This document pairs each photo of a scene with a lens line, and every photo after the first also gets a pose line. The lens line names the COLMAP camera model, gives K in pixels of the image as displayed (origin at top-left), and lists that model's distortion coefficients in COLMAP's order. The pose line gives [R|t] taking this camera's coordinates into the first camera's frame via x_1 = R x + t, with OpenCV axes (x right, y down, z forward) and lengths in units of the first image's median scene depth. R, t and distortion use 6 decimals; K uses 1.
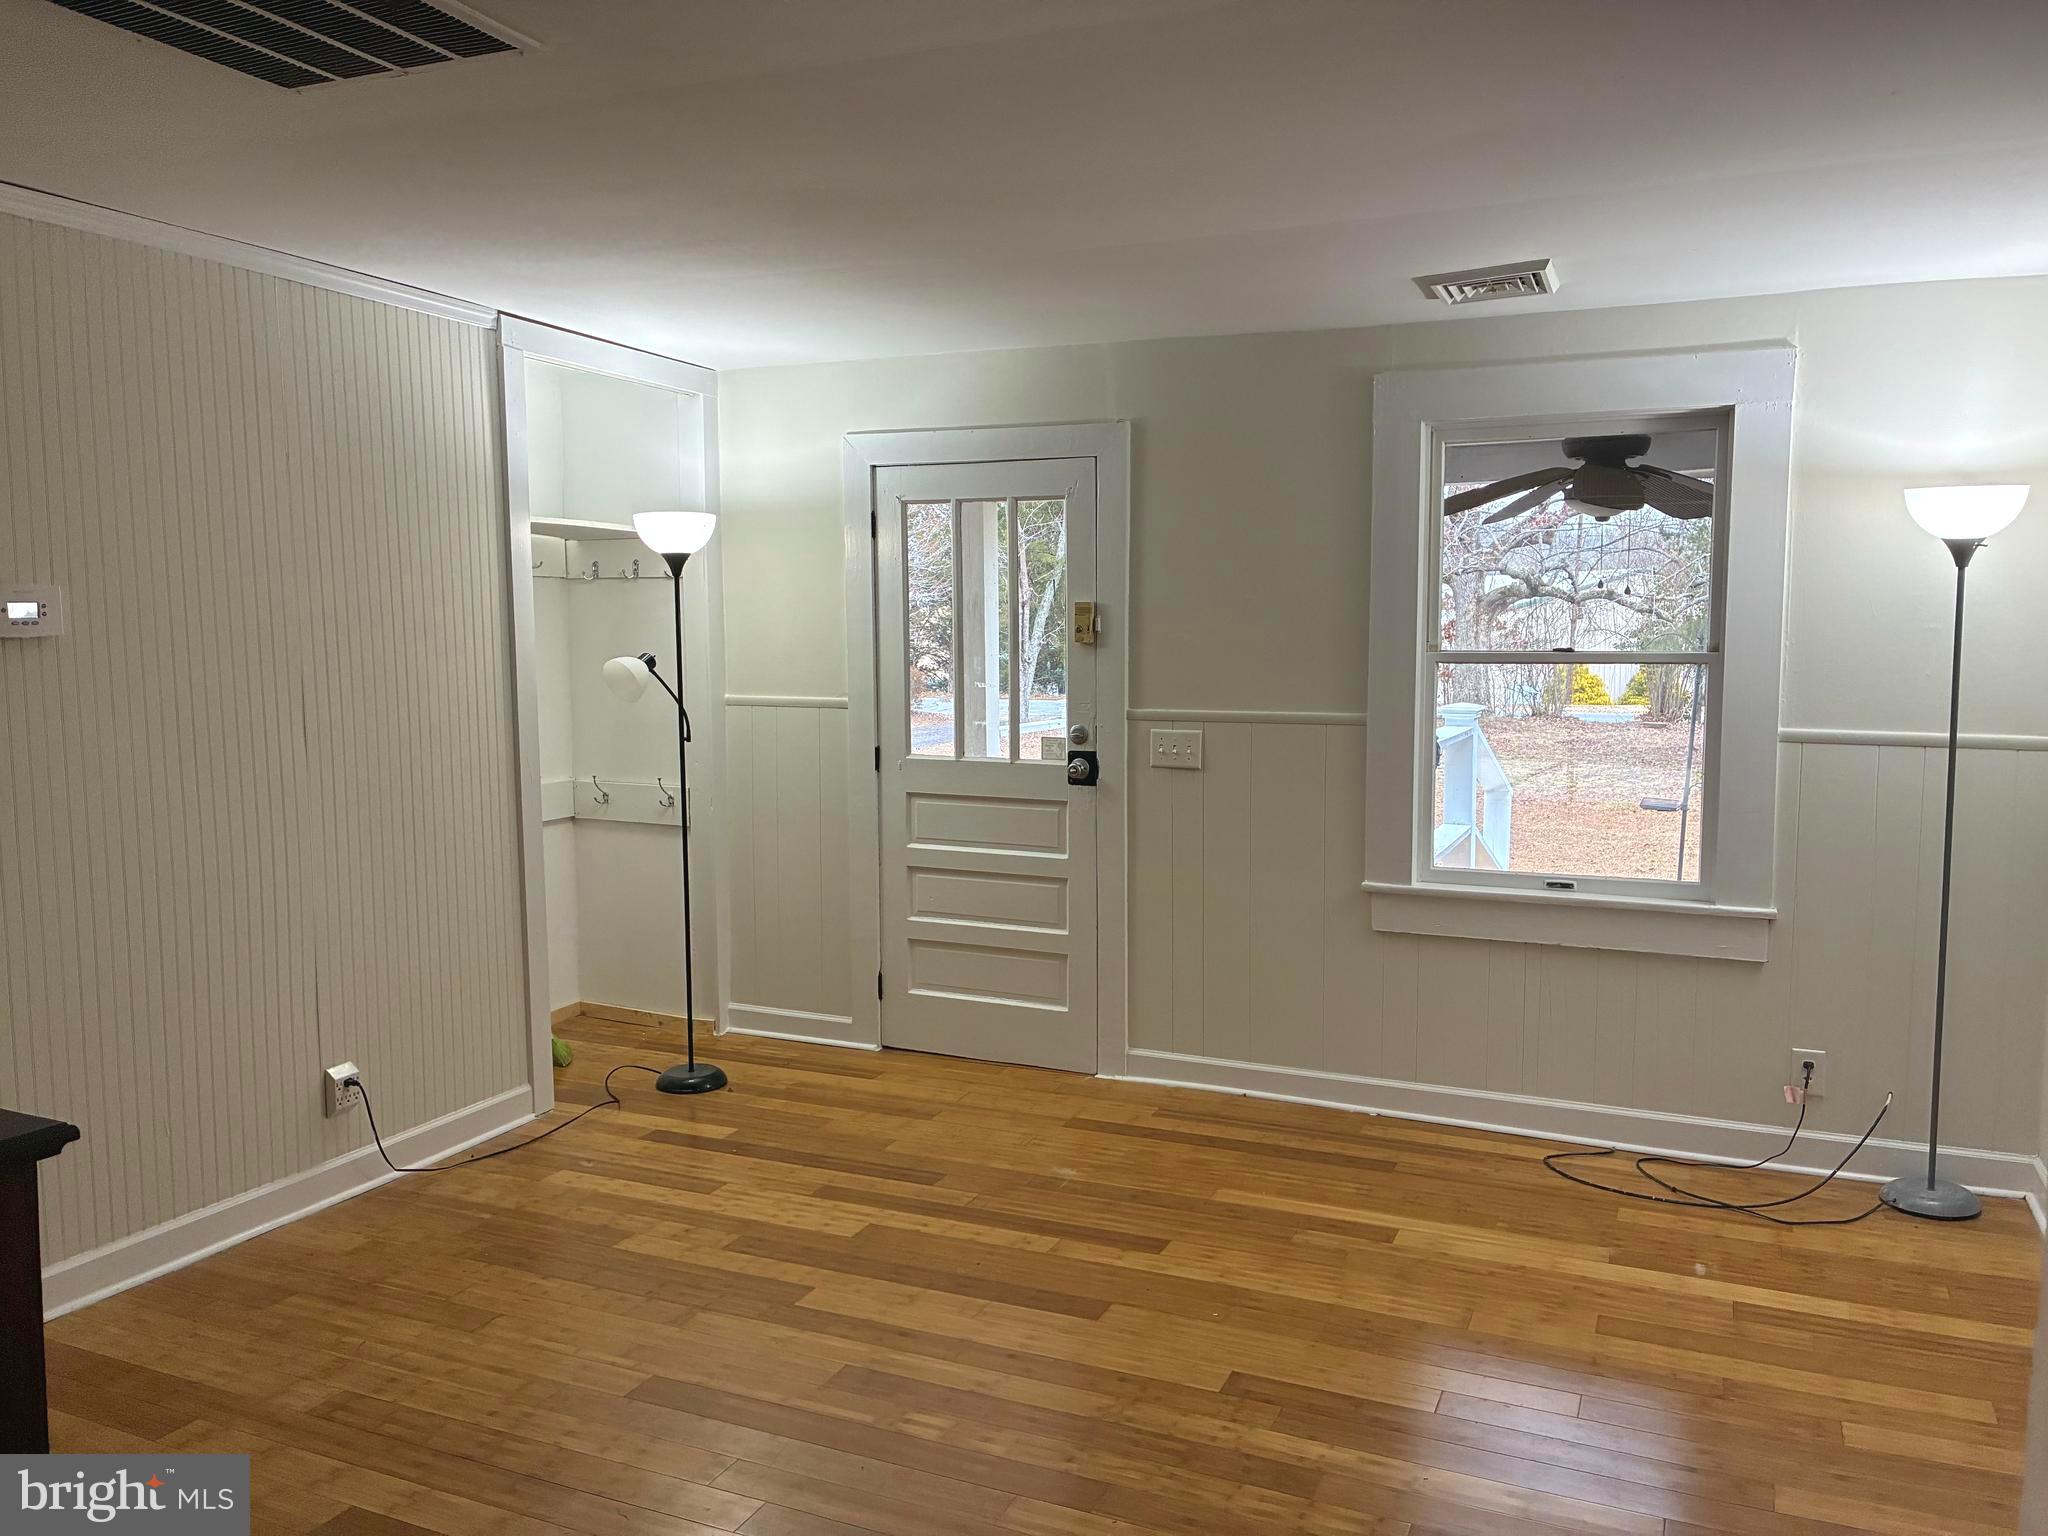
lens RADIAL K [[1562.3, 0, 1039.2], [0, 1562.3, 755.4], [0, 0, 1]] dist [0.053459, -0.060067]
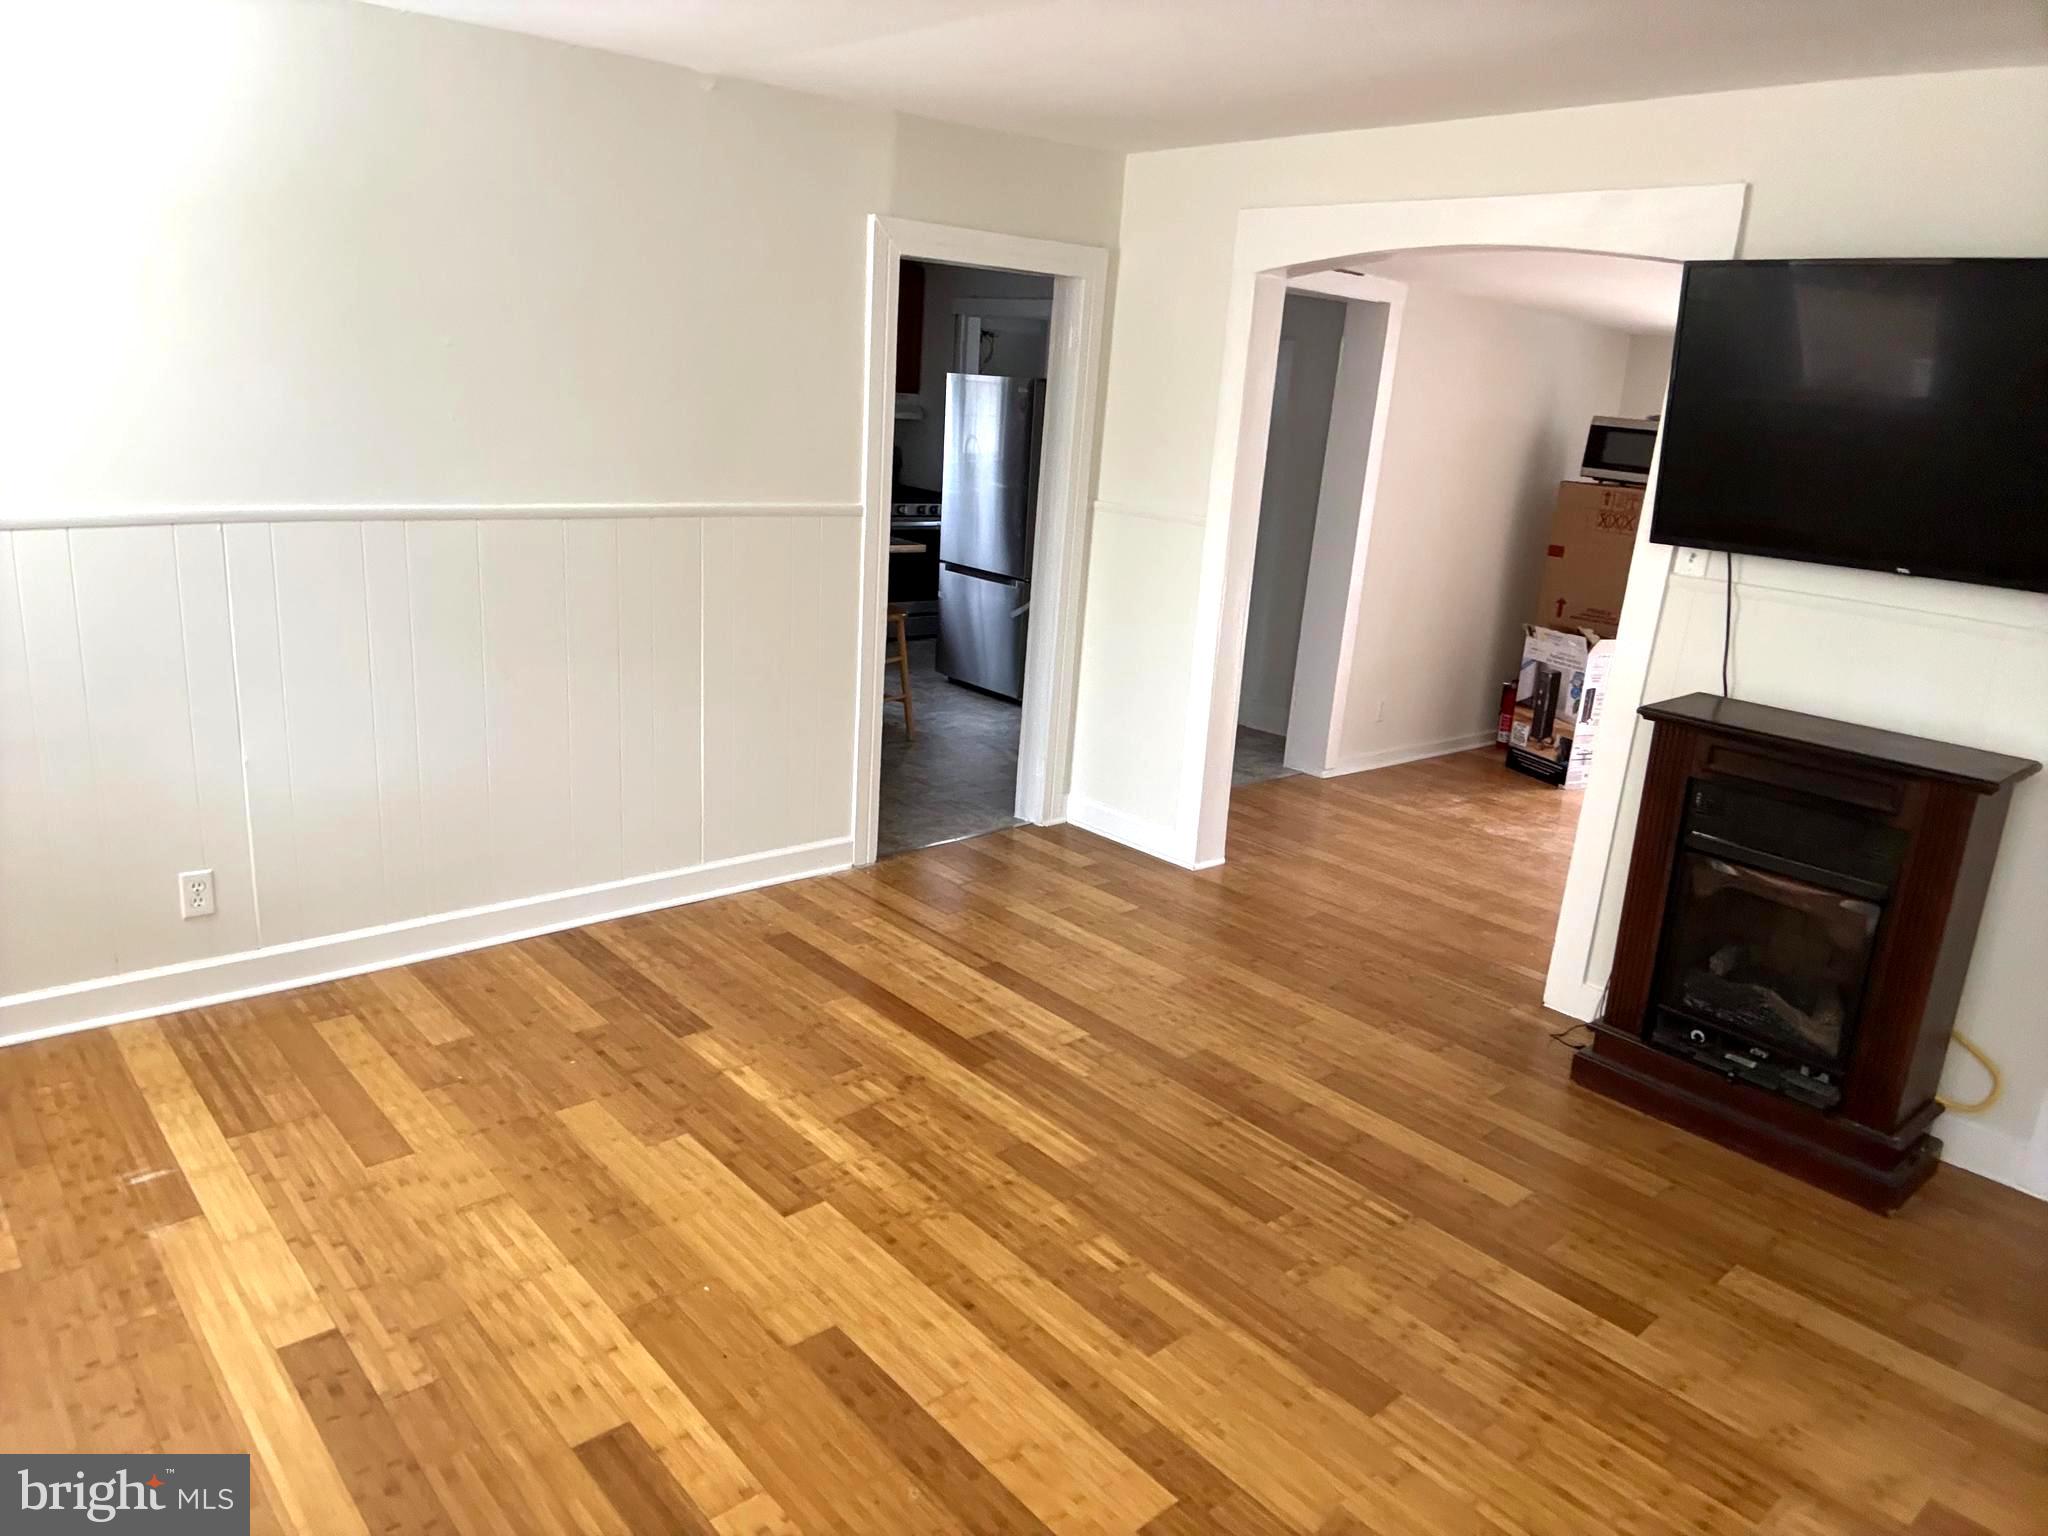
lens RADIAL K [[1368.6, 0, 1038.1], [0, 1368.6, 774.8], [0, 0, 1]] dist [0.035352, -0.039145]
pose [[-0.907564, -0.170291, 0.383835, -0.218382], [-0.029129, 0.937408, 0.347012, -0.123413], [-0.418903, 0.303755, -0.855718, 1.134970]]
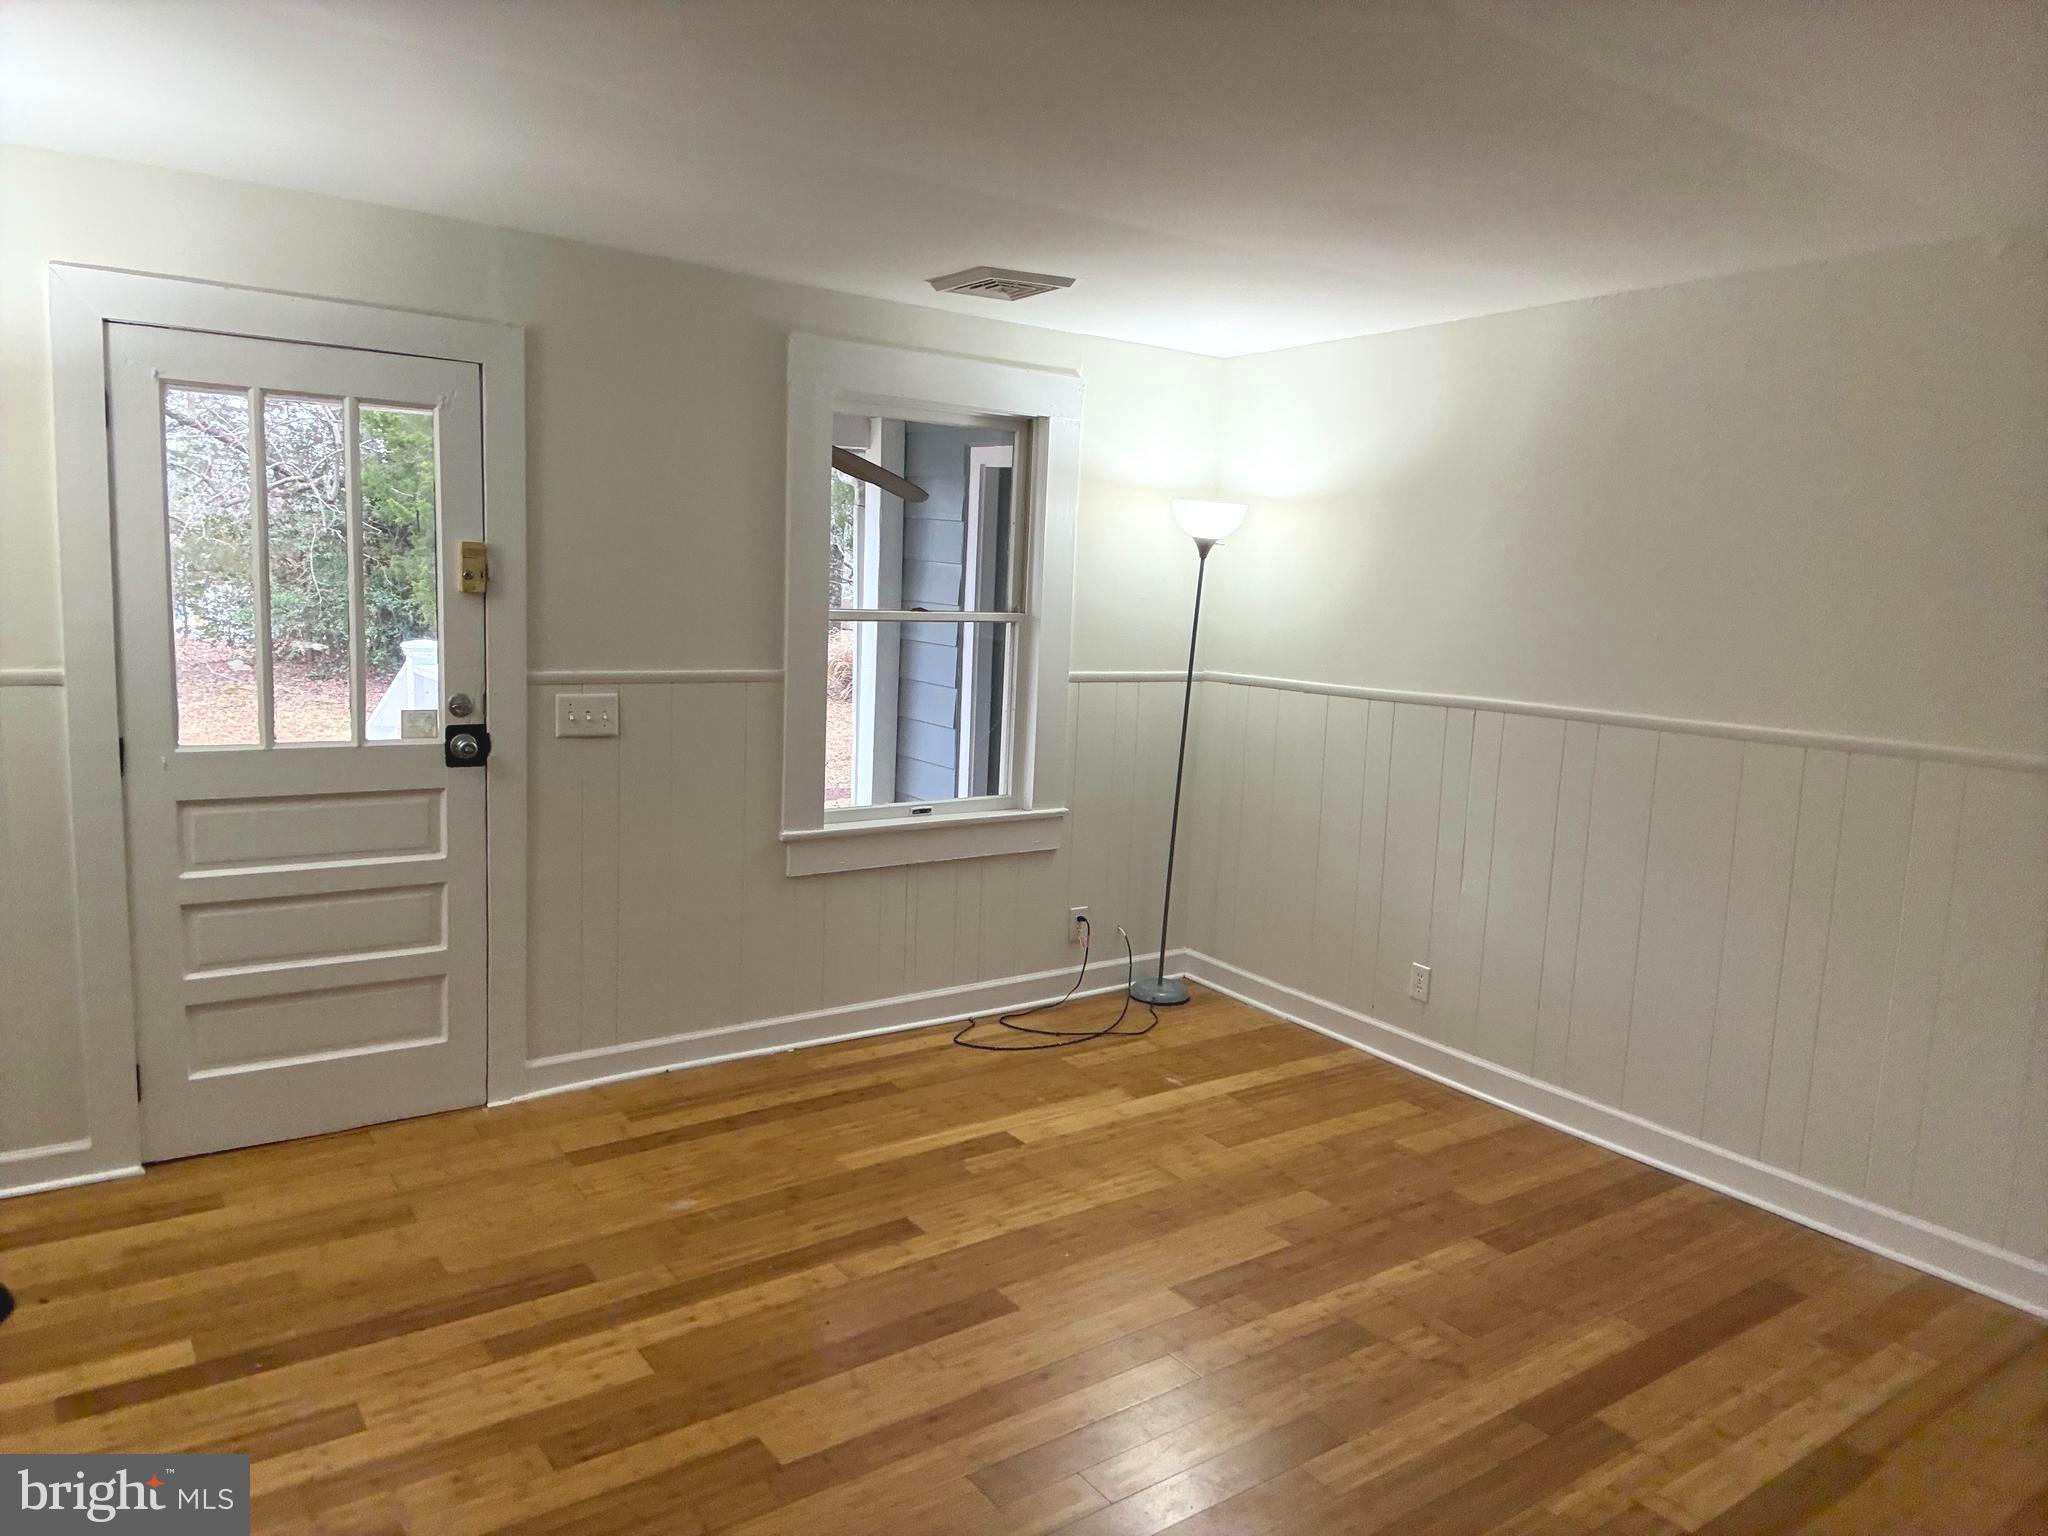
lens RADIAL K [[1368.6, 0, 1031.1], [0, 1368.6, 762.2], [0, 0, 1]] dist [0.035352, -0.039145]
pose [[0.504267, -0.098724, 0.857886, -0.511016], [0.030839, 0.994869, 0.096360, -0.050148], [-0.862997, -0.022135, 0.504724, 0.432518]]
